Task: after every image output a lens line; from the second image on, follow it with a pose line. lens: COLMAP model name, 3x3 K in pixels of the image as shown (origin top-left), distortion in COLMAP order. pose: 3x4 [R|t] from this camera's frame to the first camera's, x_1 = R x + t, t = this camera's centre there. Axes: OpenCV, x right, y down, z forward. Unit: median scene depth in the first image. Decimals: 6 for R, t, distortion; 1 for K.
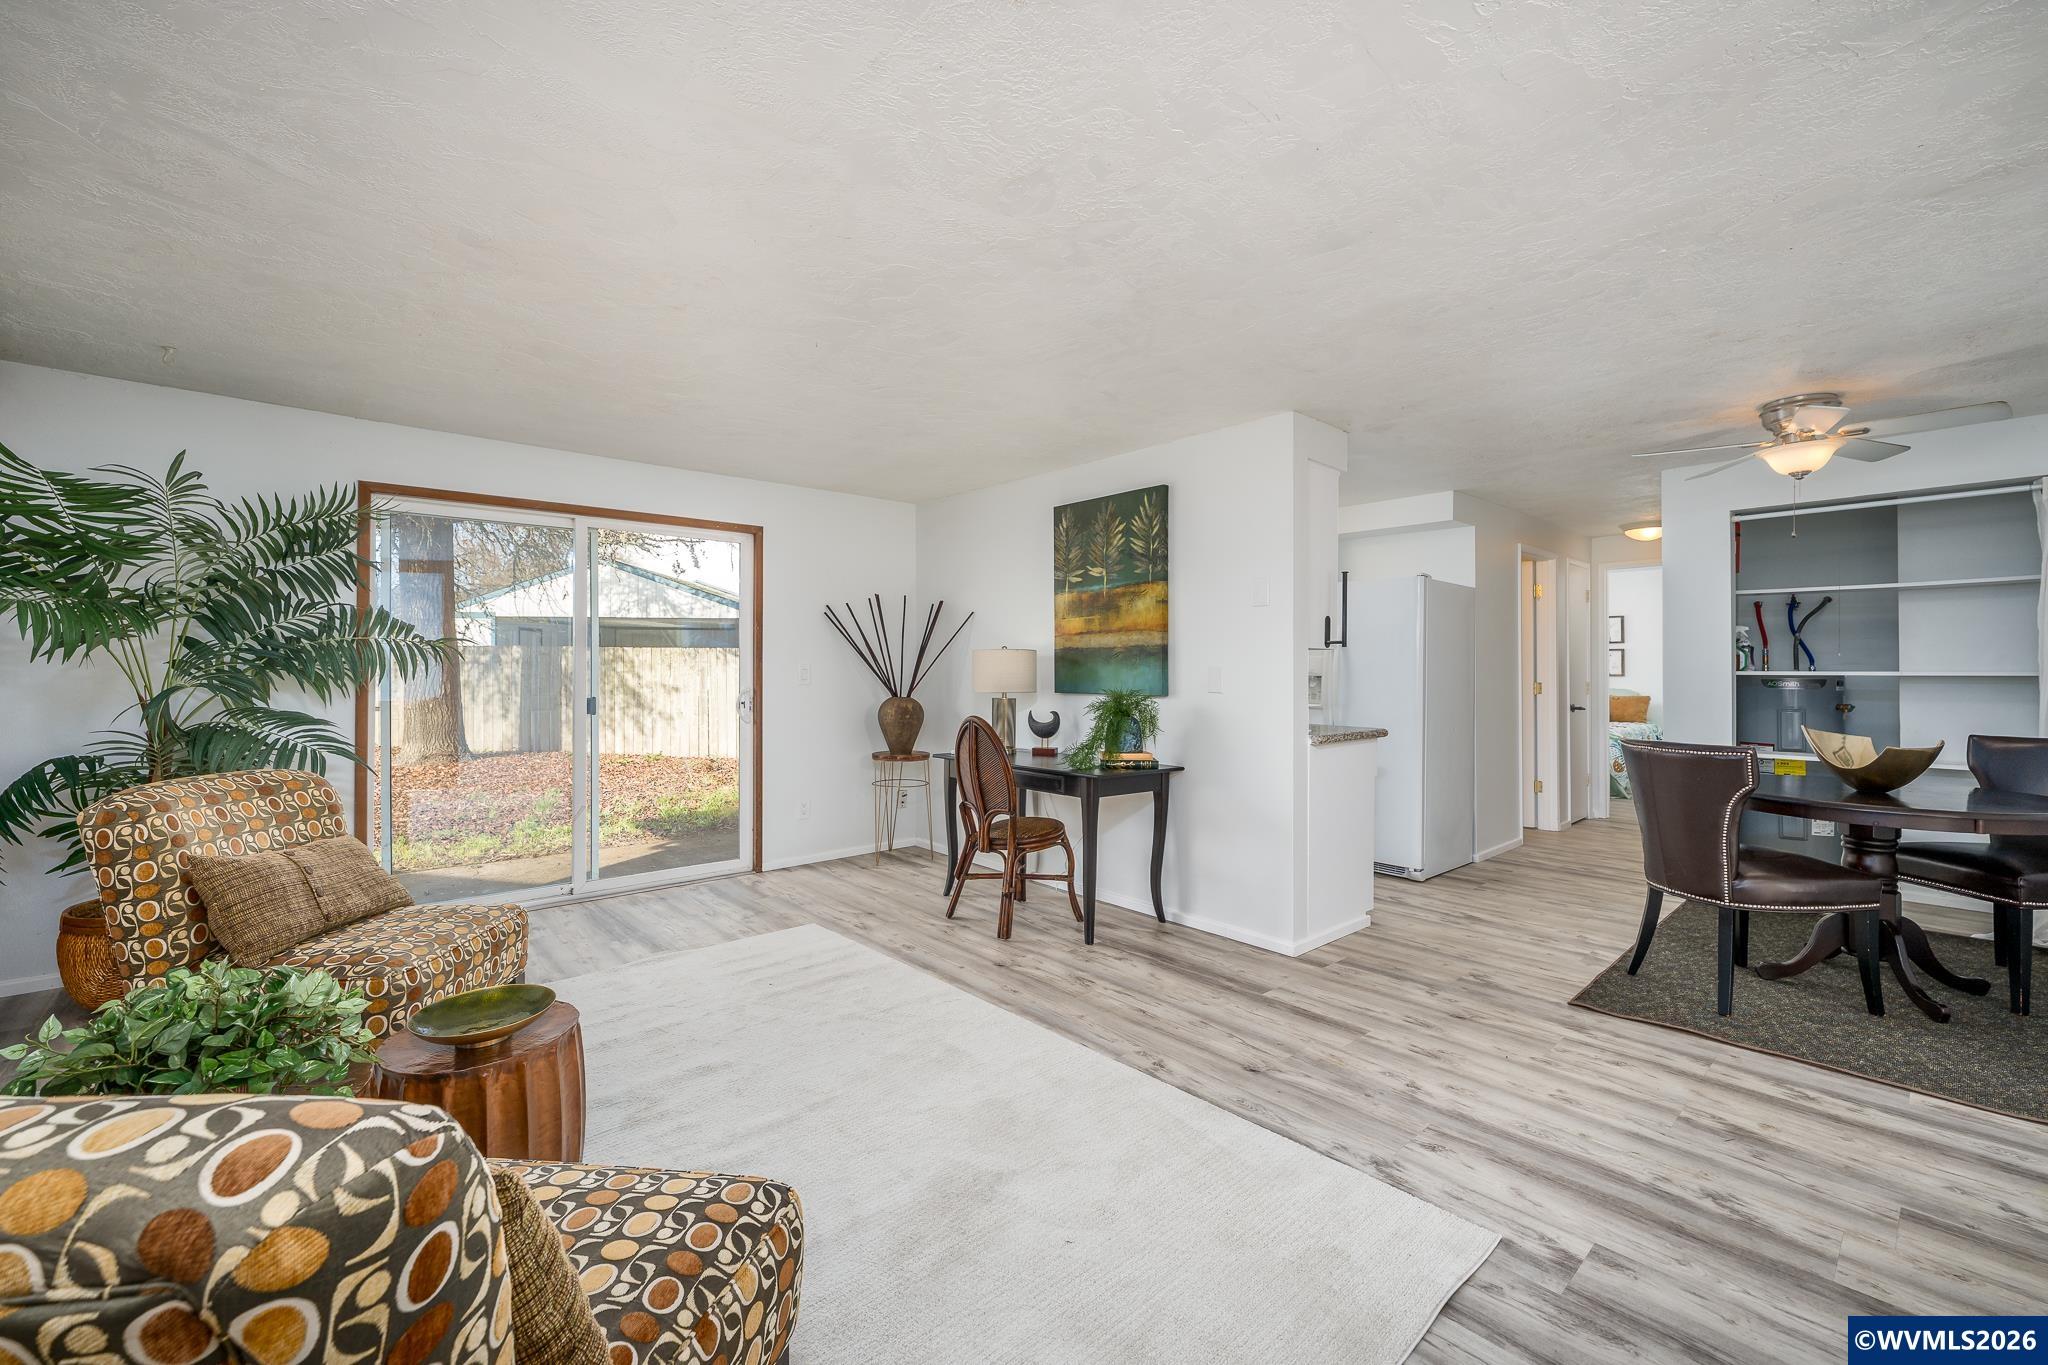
lens RADIAL K [[845.1, 0, 1006.3], [0, 845.1, 673.0], [0, 0, 1]] dist [0.002083, -0.001255]
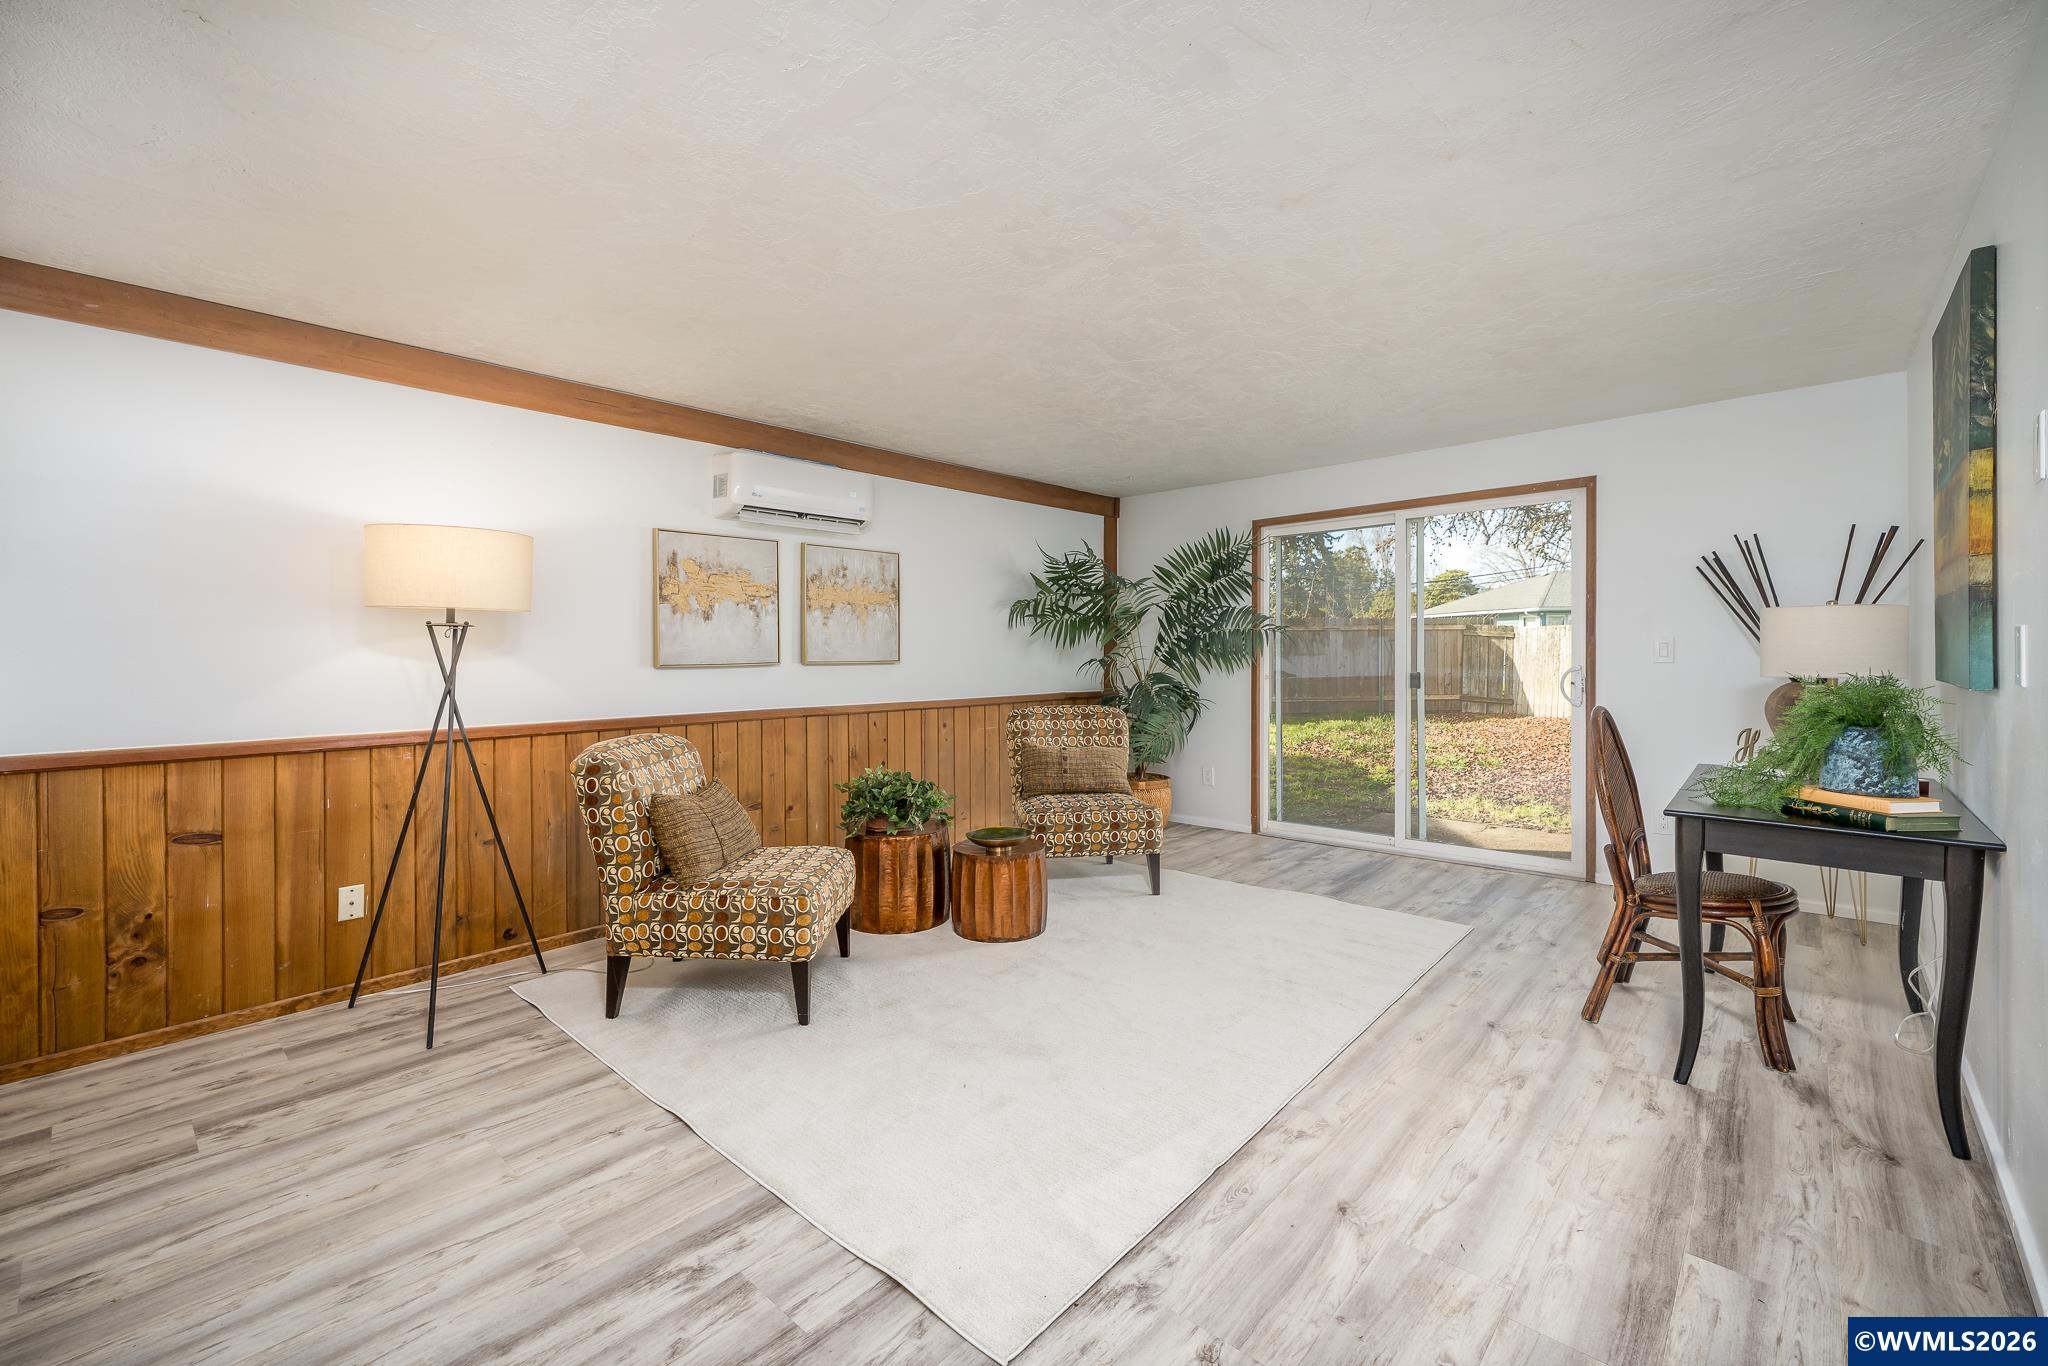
lens RADIAL K [[845.1, 0, 1027.1], [0, 845.1, 669.2], [0, 0, 1]] dist [0.002083, -0.001255]
pose [[0.117503, 0.013995, -0.992974, 0.680550], [0.006026, 0.999872, 0.014805, 0.005289], [0.993054, -0.007723, 0.117403, 0.469499]]
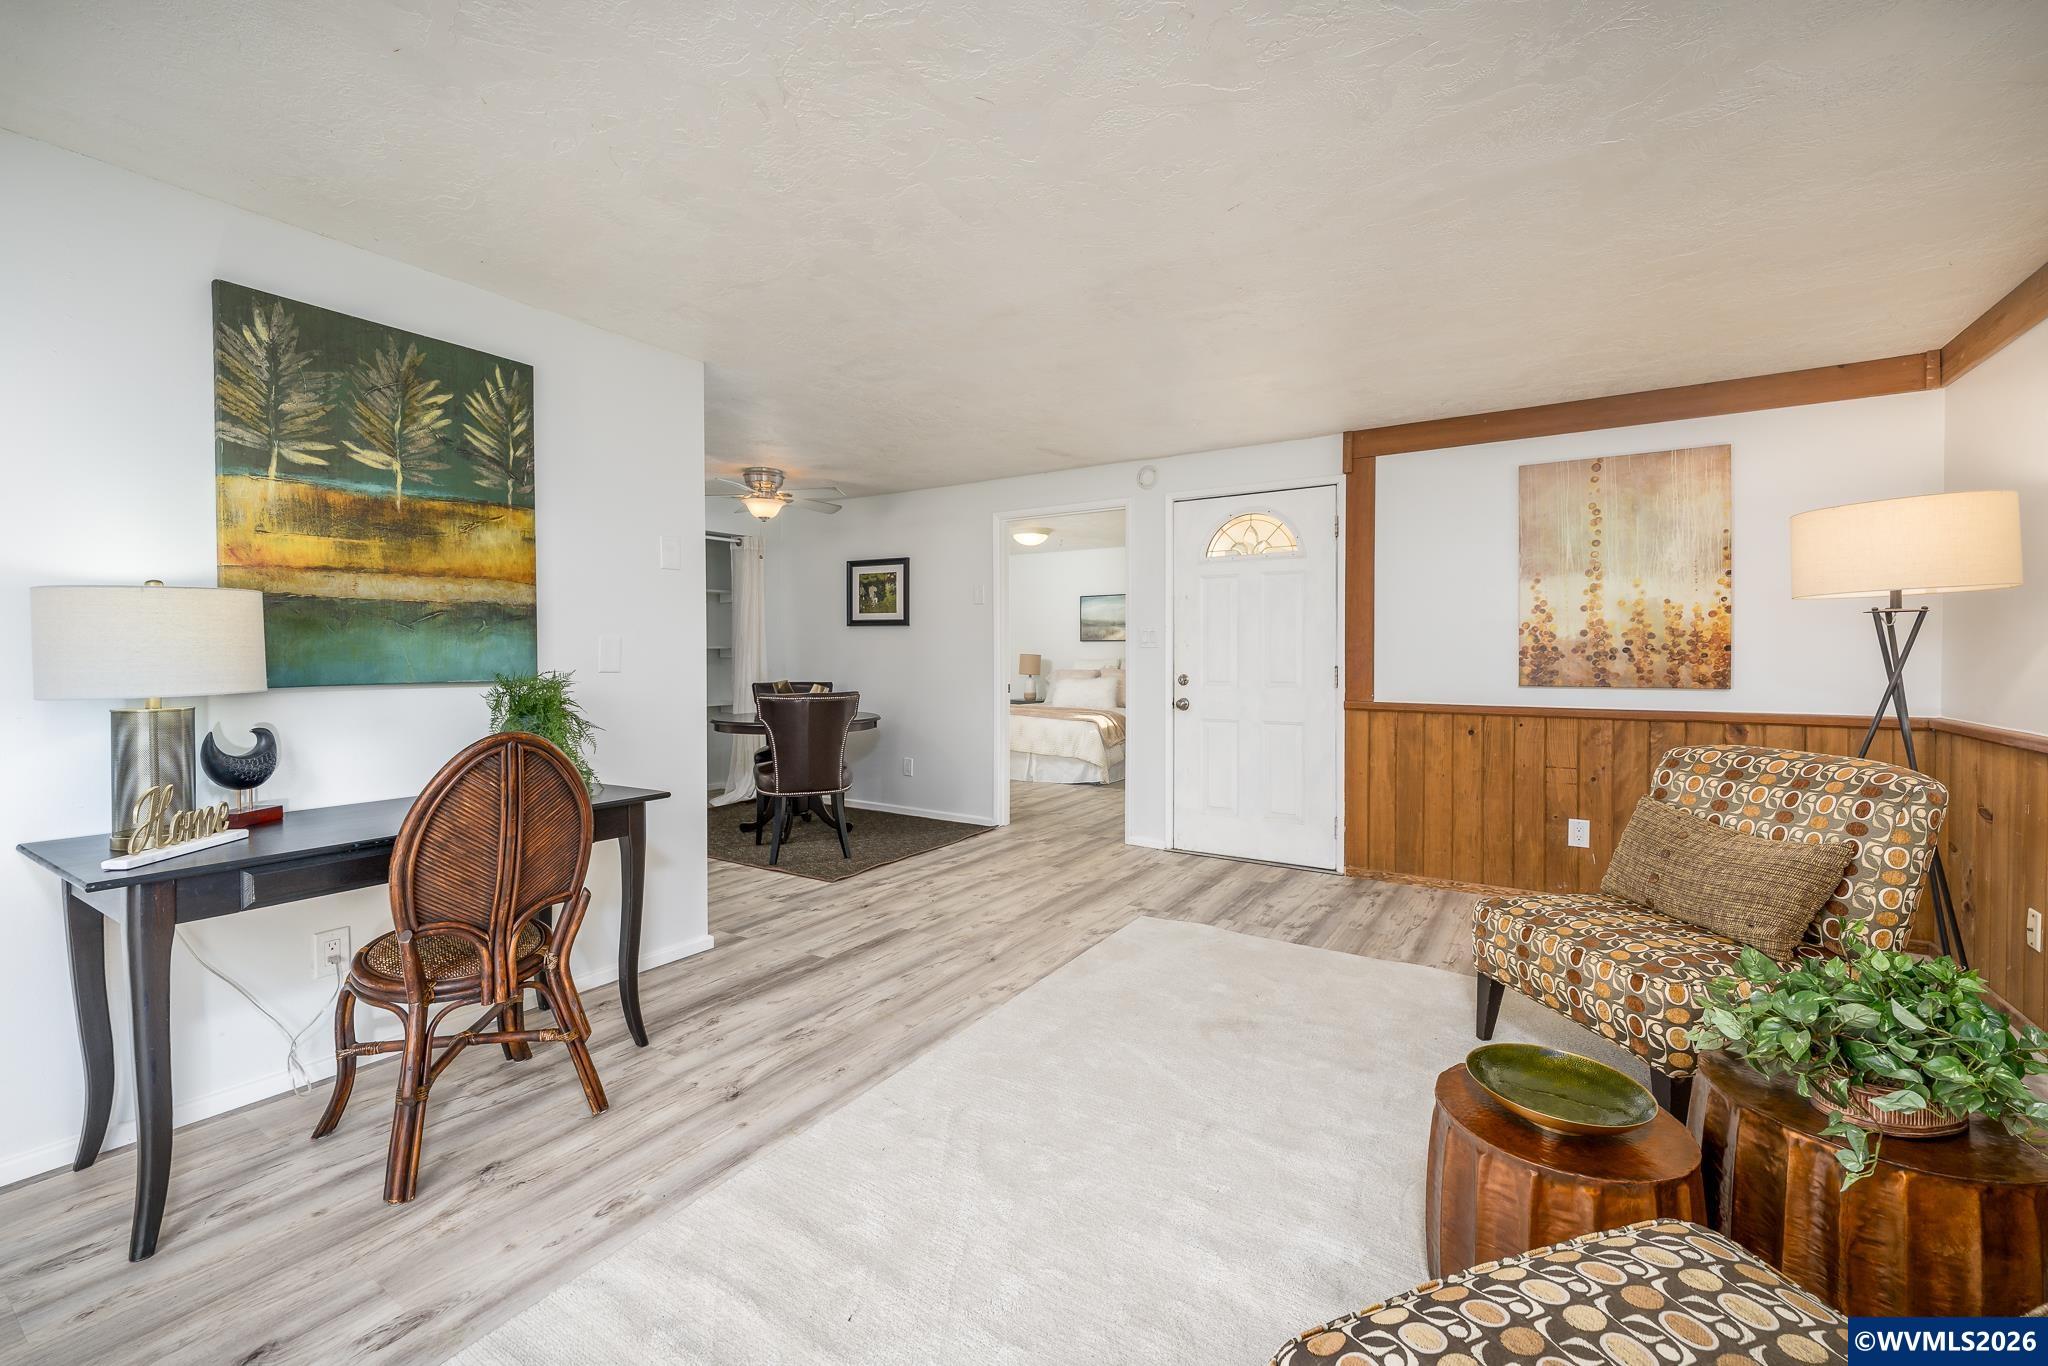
lens RADIAL K [[845.1, 0, 1035.9], [0, 845.1, 671.8], [0, 0, 1]] dist [0.002083, -0.001255]
pose [[-0.288909, -0.024693, 0.957038, -0.660446], [0.003446, 0.999634, 0.026832, 0.004009], [-0.957350, 0.011050, -0.288719, 0.924727]]
